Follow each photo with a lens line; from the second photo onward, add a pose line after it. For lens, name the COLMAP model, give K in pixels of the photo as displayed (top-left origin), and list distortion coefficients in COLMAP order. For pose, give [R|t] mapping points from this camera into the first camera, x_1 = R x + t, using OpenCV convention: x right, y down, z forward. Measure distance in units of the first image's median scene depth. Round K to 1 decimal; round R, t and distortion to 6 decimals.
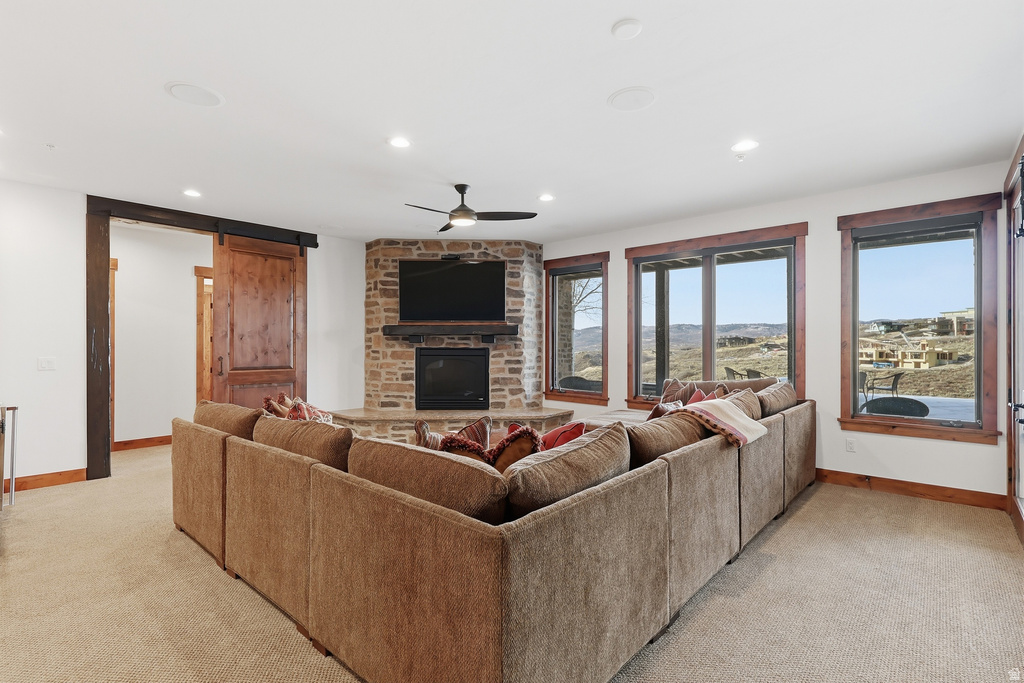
lens RADIAL K [[480.7, 0, 516.6], [0, 480.7, 341.0], [0, 0, 1]] dist [0.001017, 0.000104]
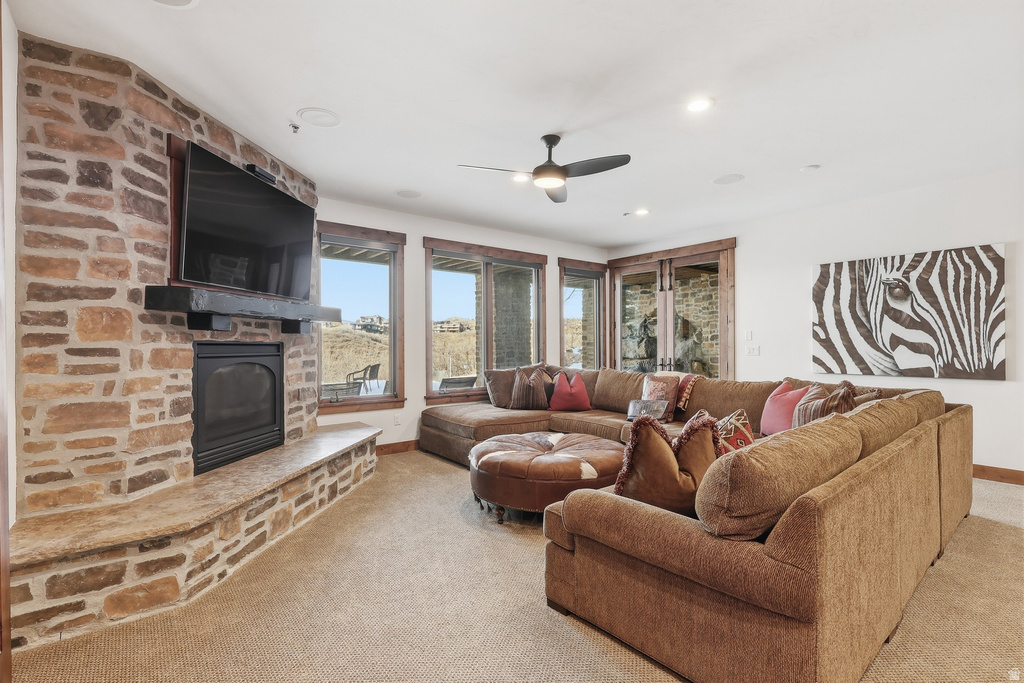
lens RADIAL K [[480.7, 0, 511.3], [0, 480.7, 340.9], [0, 0, 1]] dist [0.001017, 0.000104]
pose [[0.156795, 0.004587, 0.987621, -0.618056], [-0.003923, 0.999984, -0.004022, 0.014262], [-0.987623, -0.003243, 0.156811, 0.628979]]
